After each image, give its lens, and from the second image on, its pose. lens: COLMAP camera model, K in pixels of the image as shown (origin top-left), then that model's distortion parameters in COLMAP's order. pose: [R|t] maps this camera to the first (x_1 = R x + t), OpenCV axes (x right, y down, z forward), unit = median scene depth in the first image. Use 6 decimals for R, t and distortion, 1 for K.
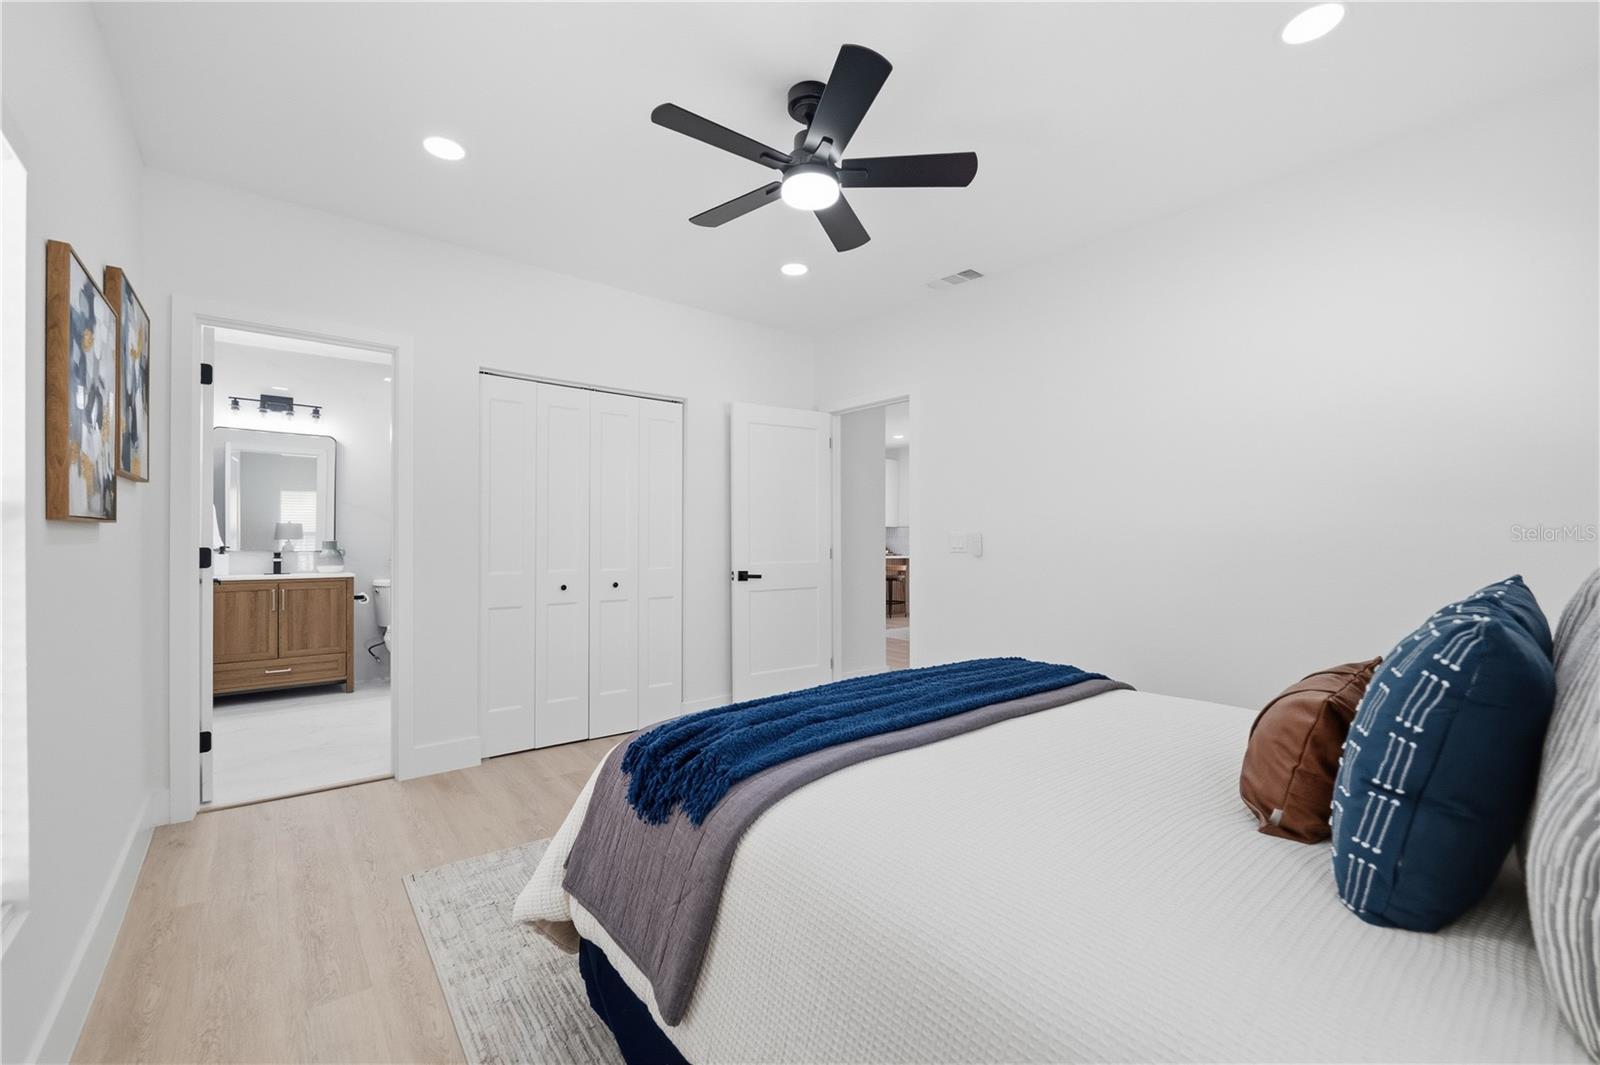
lens RADIAL K [[675.0, 0, 795.4], [0, 675.0, 533.7], [0, 0, 1]] dist [-0.009712, 0.001051]
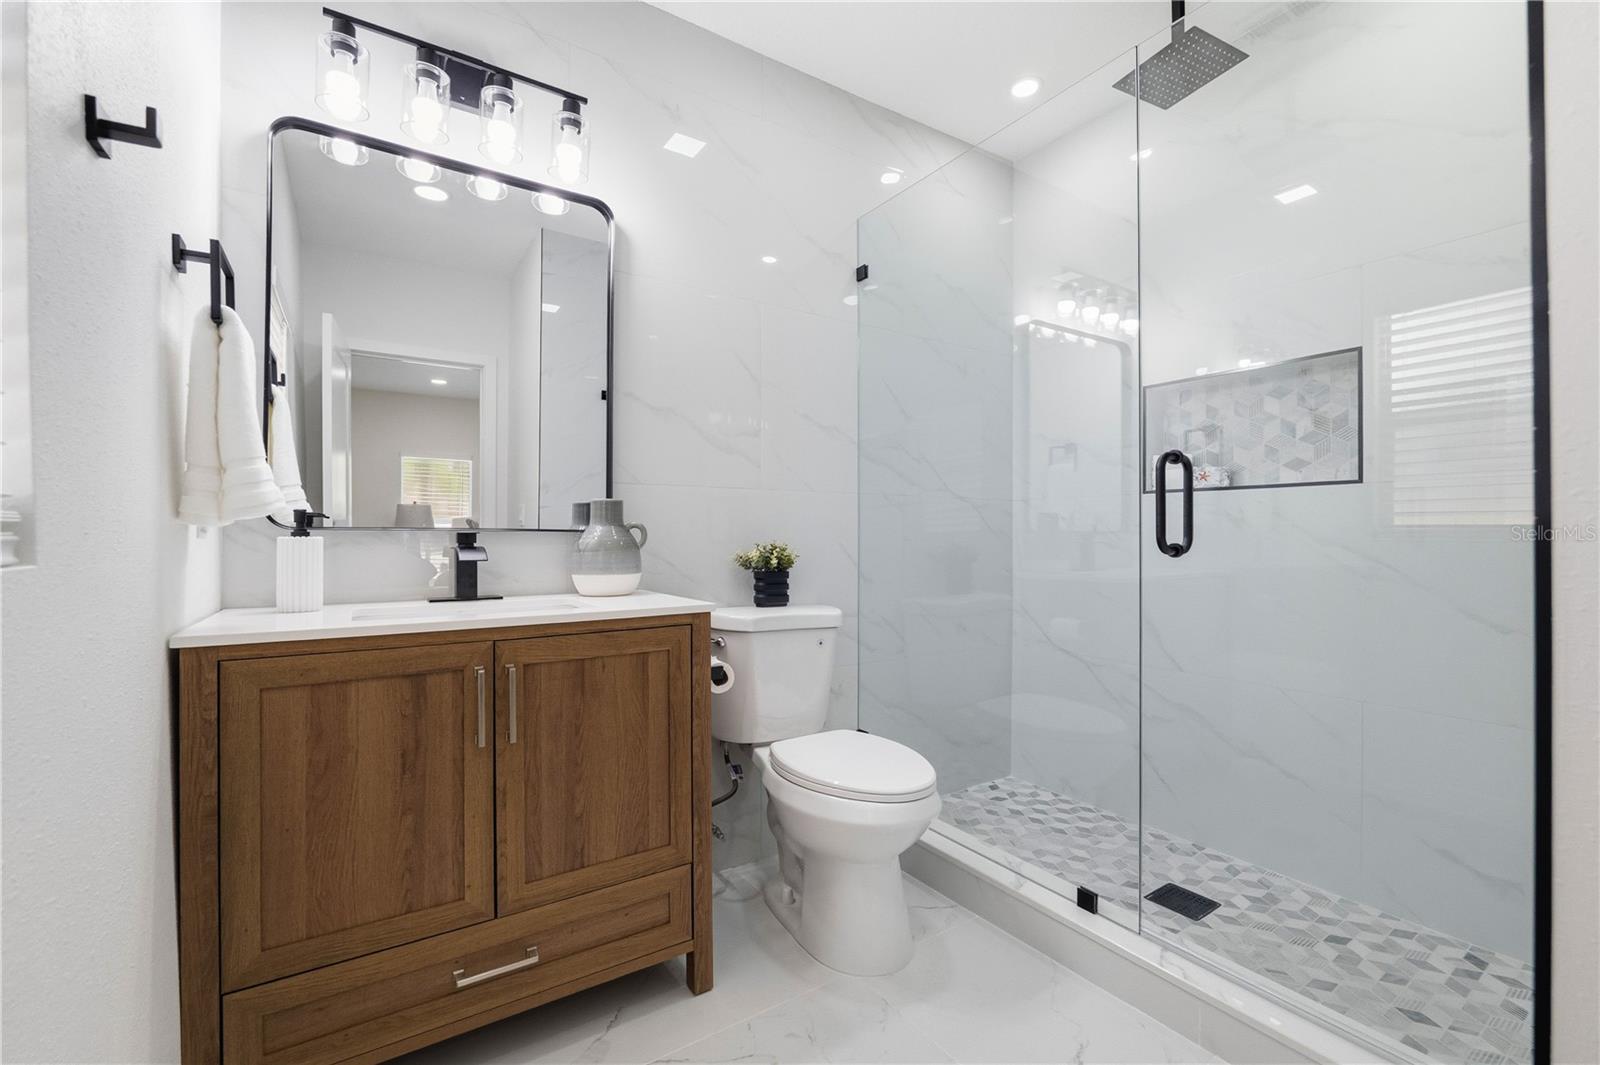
lens RADIAL K [[675.0, 0, 803.0], [0, 675.0, 534.7], [0, 0, 1]] dist [-0.009712, 0.001051]
pose [[0.994879, 0.000589, -0.101068, -0.602764], [0.000645, 0.999926, 0.012177, 0.025872], [0.101068, -0.012180, 0.994805, 0.723380]]
